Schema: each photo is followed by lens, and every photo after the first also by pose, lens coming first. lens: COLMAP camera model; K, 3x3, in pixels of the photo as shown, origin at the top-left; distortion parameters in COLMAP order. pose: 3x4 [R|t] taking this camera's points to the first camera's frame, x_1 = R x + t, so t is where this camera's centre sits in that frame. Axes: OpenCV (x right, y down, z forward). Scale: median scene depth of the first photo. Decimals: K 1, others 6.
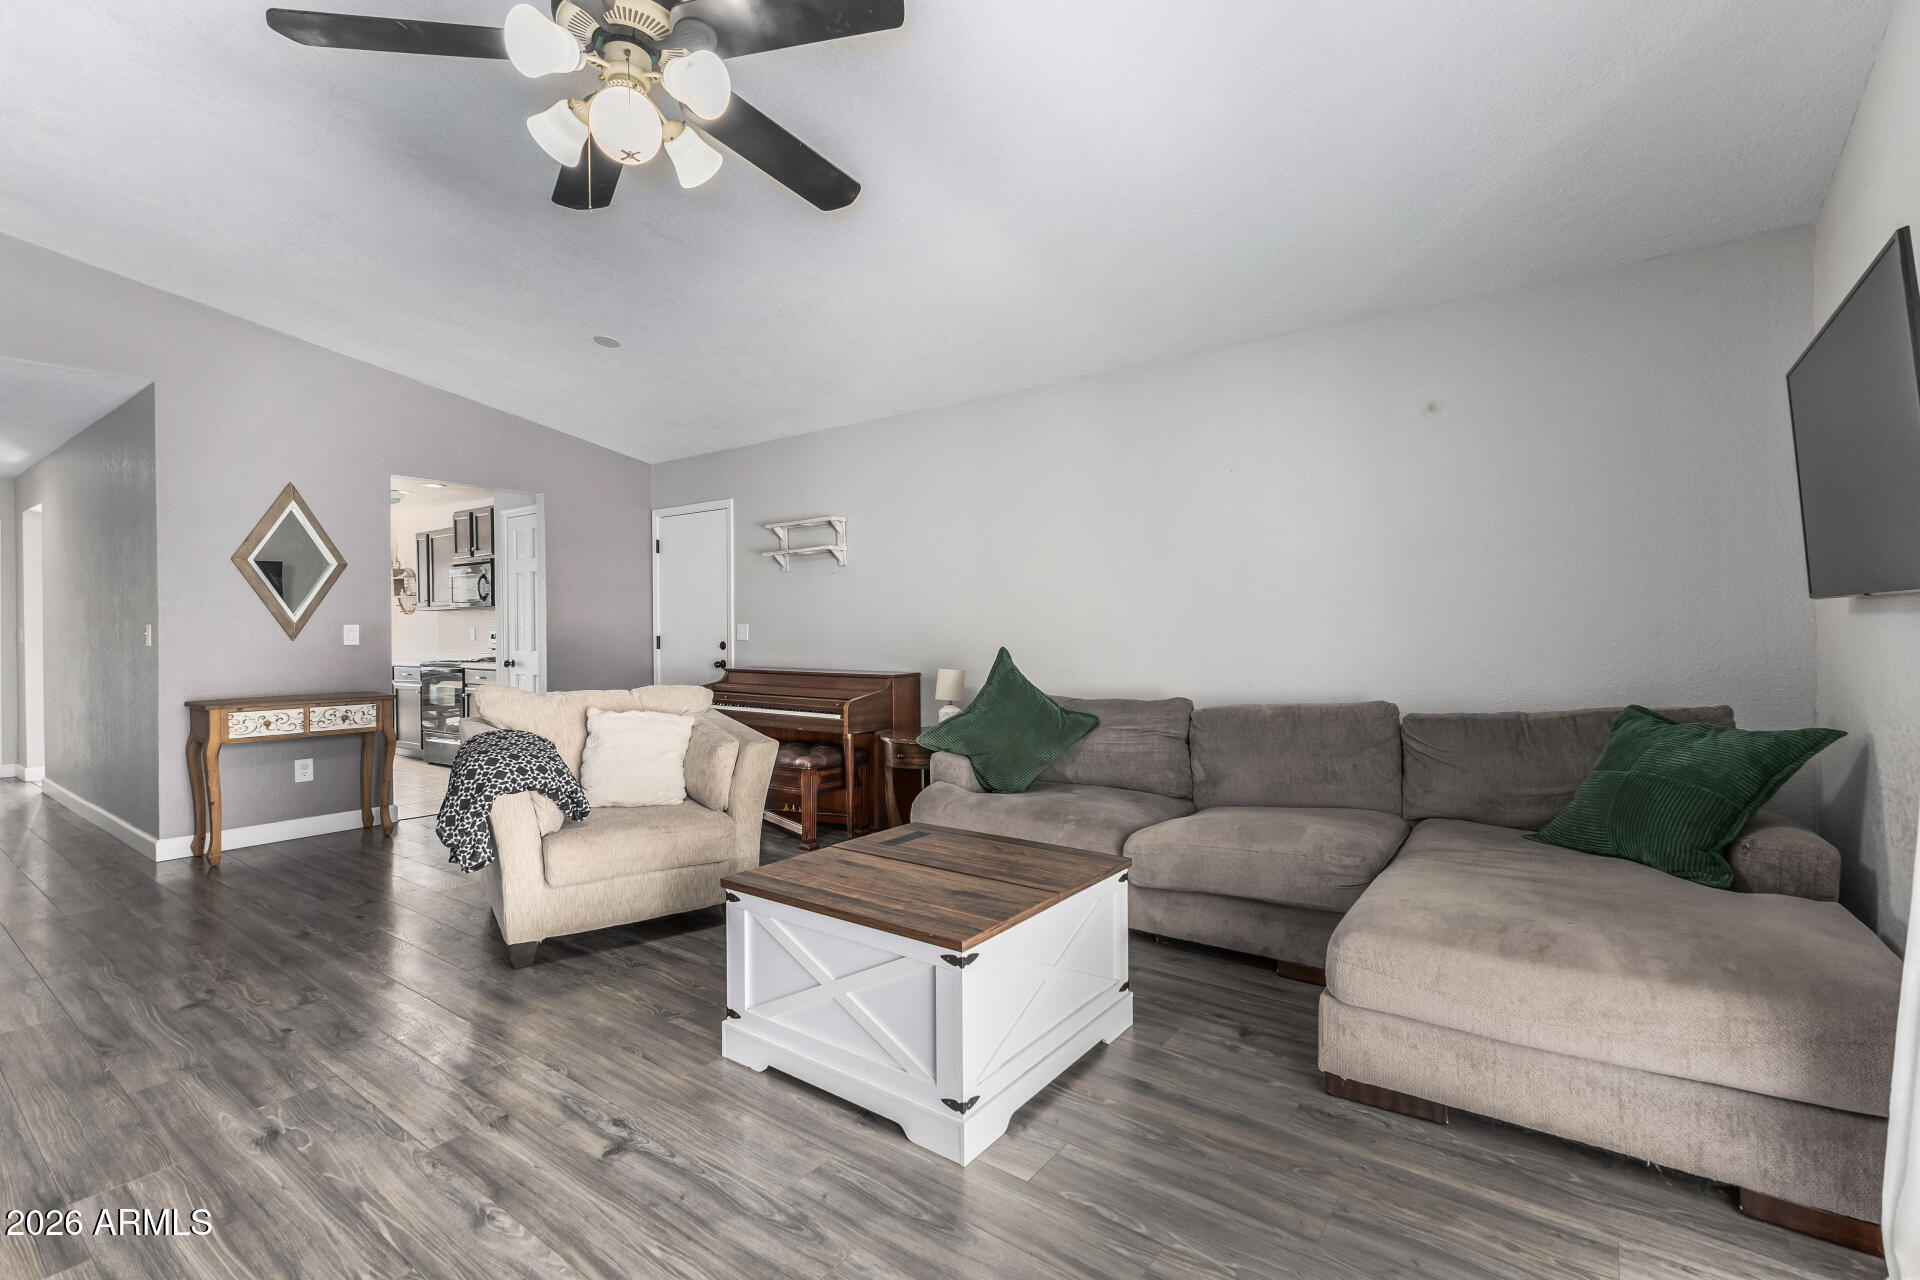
lens RADIAL K [[831.5, 0, 949.8], [0, 831.5, 631.6], [0, 0, 1]] dist [0.014379, -0.004769]
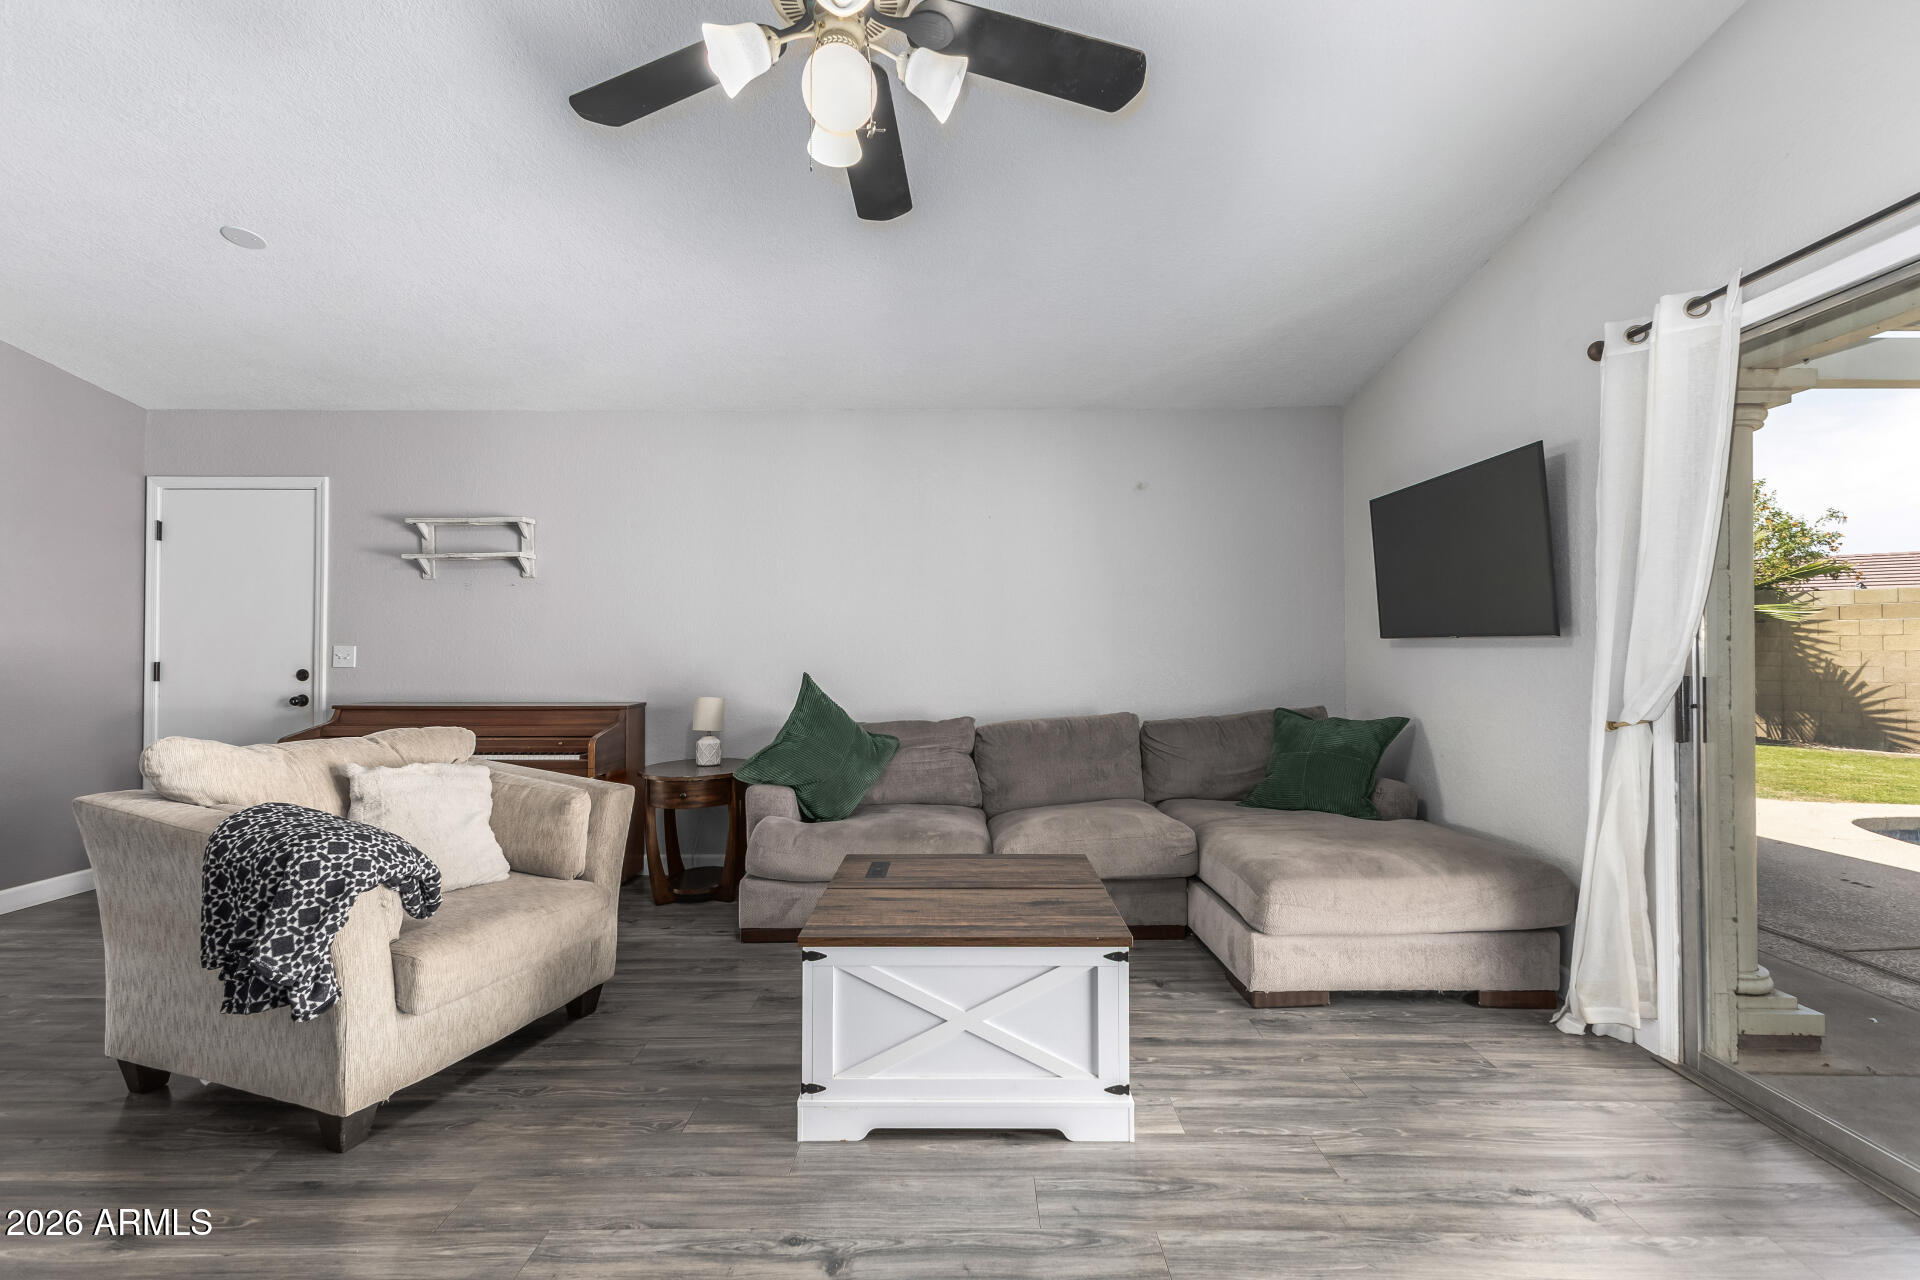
lens RADIAL K [[831.5, 0, 957.7], [0, 831.5, 641.7], [0, 0, 1]] dist [0.014379, -0.004769]
pose [[0.810533, 0.012659, 0.585556, -0.516052], [-0.001789, 0.999815, -0.019138, 0.000776], [-0.585690, 0.014465, 0.810406, 0.145034]]
